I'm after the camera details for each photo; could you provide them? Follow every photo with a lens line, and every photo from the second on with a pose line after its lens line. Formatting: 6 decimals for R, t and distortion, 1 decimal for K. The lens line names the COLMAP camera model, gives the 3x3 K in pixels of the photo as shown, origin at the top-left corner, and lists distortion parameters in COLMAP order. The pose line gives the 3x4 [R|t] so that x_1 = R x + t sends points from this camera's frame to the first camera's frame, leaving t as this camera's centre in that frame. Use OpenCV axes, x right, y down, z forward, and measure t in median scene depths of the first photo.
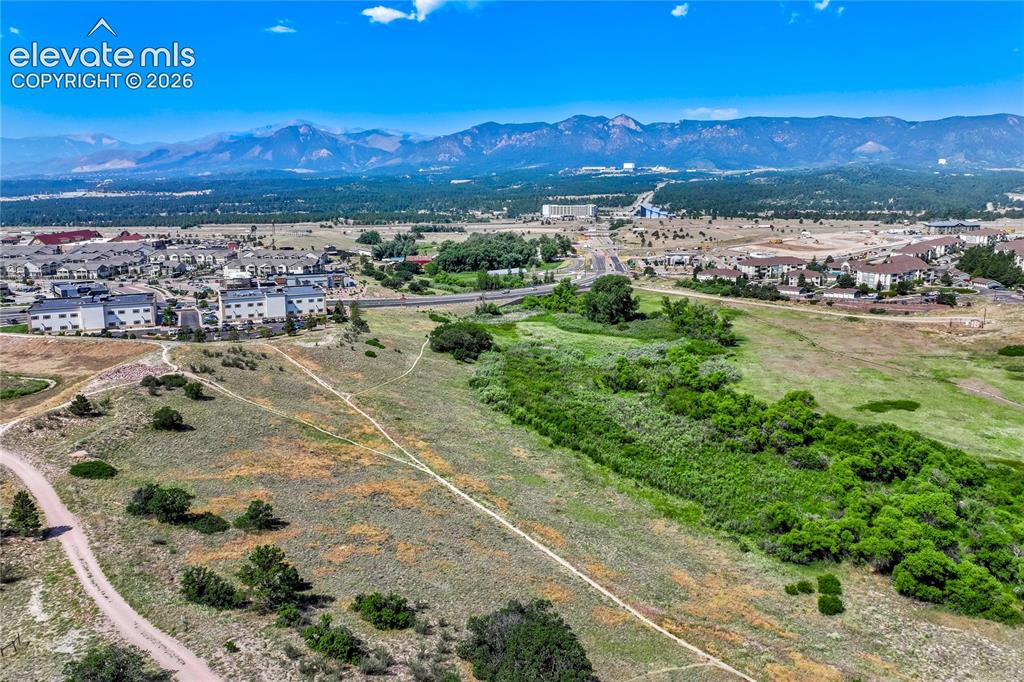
lens RADIAL K [[719.3, 0, 510.9], [0, 719.3, 294.2], [0, 0, 1]] dist [-0.015119, 0.031196]
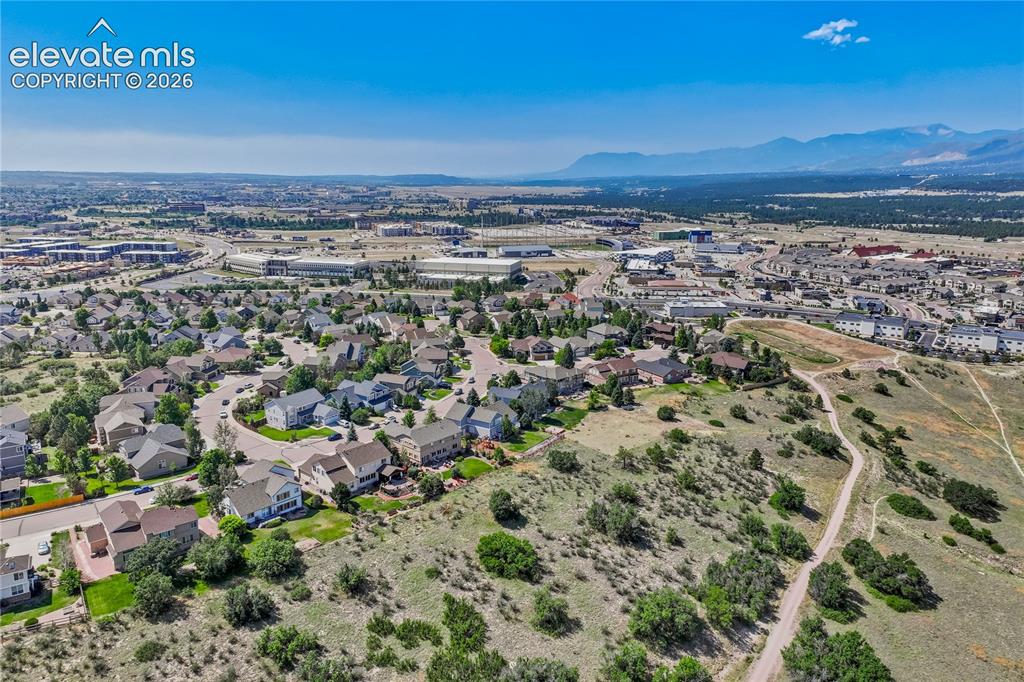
lens RADIAL K [[719.3, 0, 510.9], [0, 719.3, 294.2], [0, 0, 1]] dist [-0.015119, 0.031196]
pose [[0.509949, 0.148651, -0.847263, 0.239007], [-0.133999, 0.986659, 0.092457, -0.050811], [0.849704, 0.066384, 0.523065, -0.354269]]
